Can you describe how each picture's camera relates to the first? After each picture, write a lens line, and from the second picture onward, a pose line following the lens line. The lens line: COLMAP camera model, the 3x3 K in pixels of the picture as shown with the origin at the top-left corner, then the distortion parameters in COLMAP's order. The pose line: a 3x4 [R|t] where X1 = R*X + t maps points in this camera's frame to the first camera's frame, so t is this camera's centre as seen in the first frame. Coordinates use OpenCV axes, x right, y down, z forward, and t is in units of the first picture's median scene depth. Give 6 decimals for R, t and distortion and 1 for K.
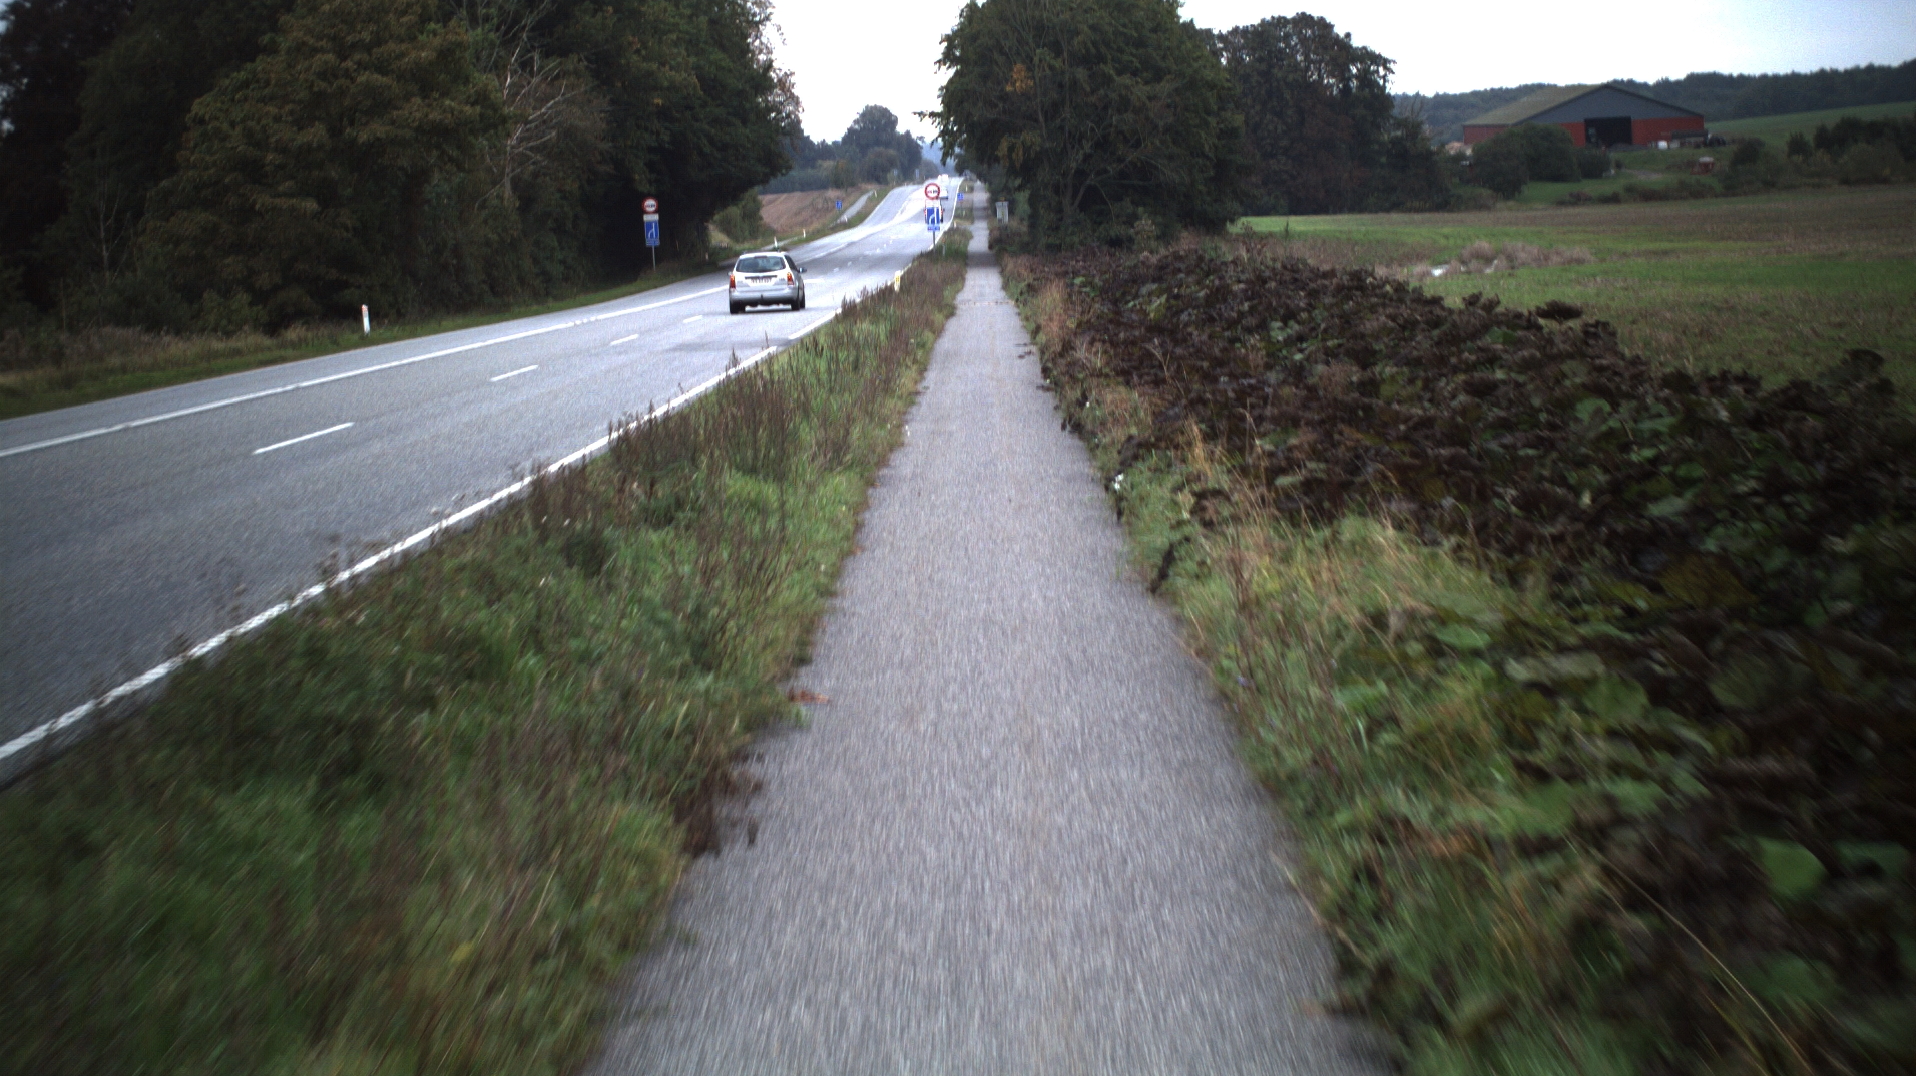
lens RADIAL K [[4011.1, 0, 952.4], [0, 4011.1, 544.4], [0, 0, 1]] dist [-0.257008, 0.000000]
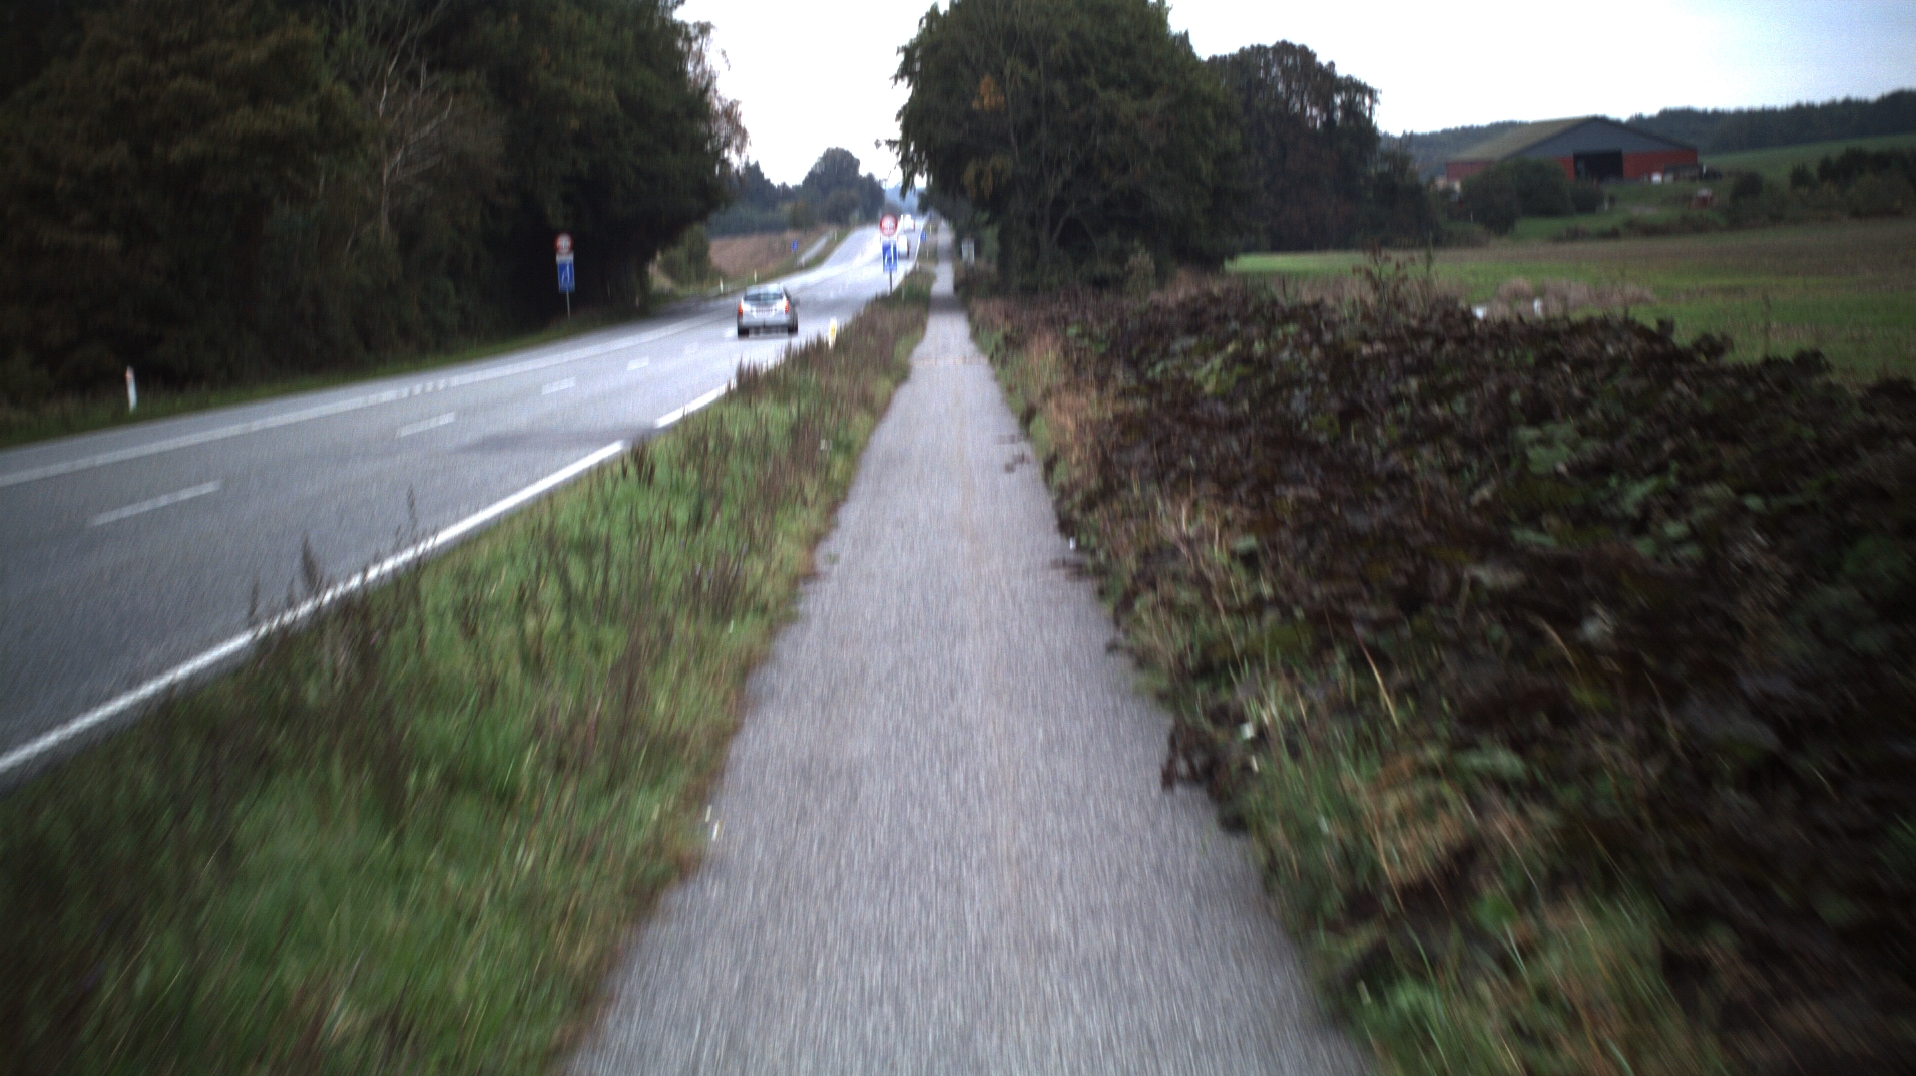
lens RADIAL K [[3308.5, 0, 958.5], [0, 3308.5, 524.9], [0, 0, 1]] dist [-0.188825, 0.000000]
pose [[0.999926, -0.007002, 0.009971, 0.003049], [0.007041, 0.999968, -0.003880, -0.023864], [-0.009943, 0.003950, 0.999943, 0.332596]]
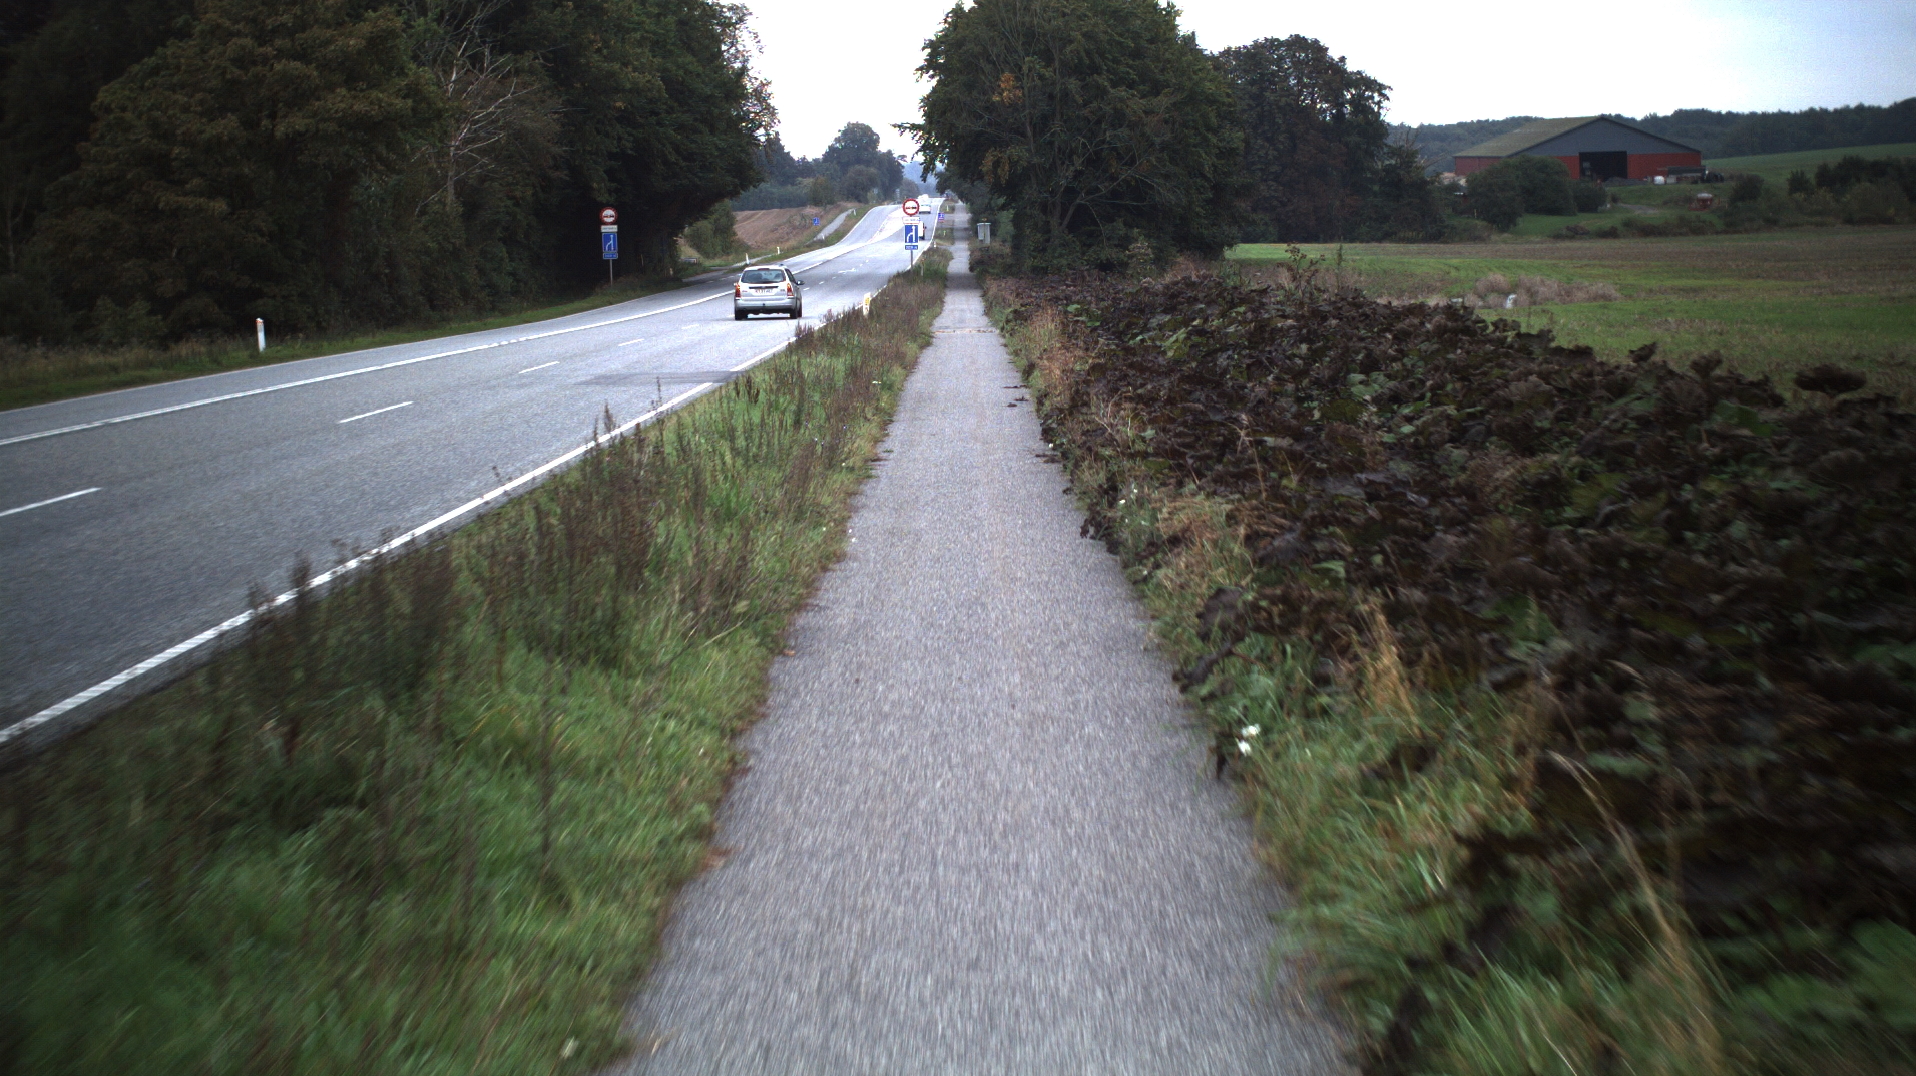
lens RADIAL K [[3626.7, 0, 958.7], [0, 3626.7, 534.8], [0, 0, 1]] dist [-0.221977, 0.000000]
pose [[0.999725, 0.021793, 0.008632, 0.000615], [-0.021784, 0.999762, -0.001189, -0.012990], [-0.008655, 0.001001, 0.999962, 0.182157]]
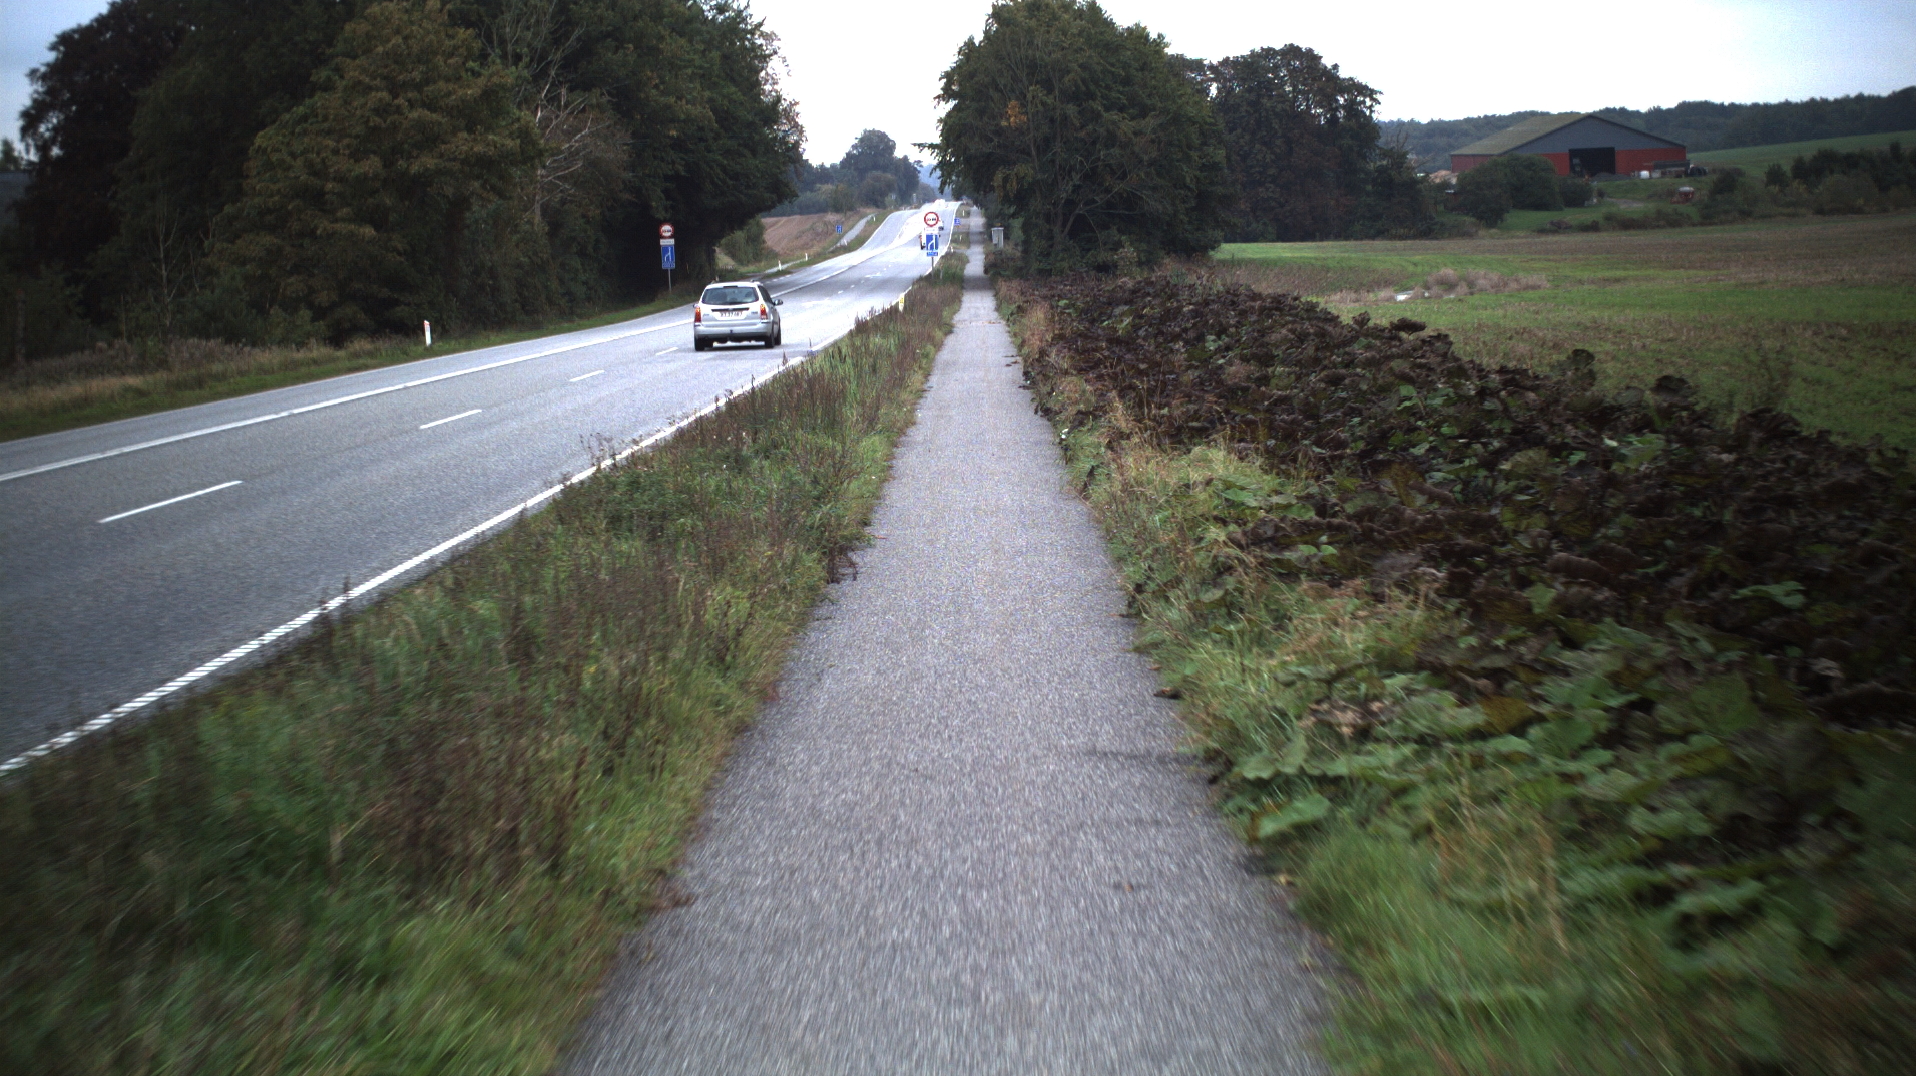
lens RADIAL K [[4490.4, 0, 960.5], [0, 4490.4, 541.8], [0, 0, 1]] dist [-0.305666, 0.000000]
pose [[0.999977, 0.005821, 0.003494, -0.001050], [-0.005775, 0.999898, -0.013094, 0.015688], [-0.003570, 0.013074, 0.999908, -0.226618]]
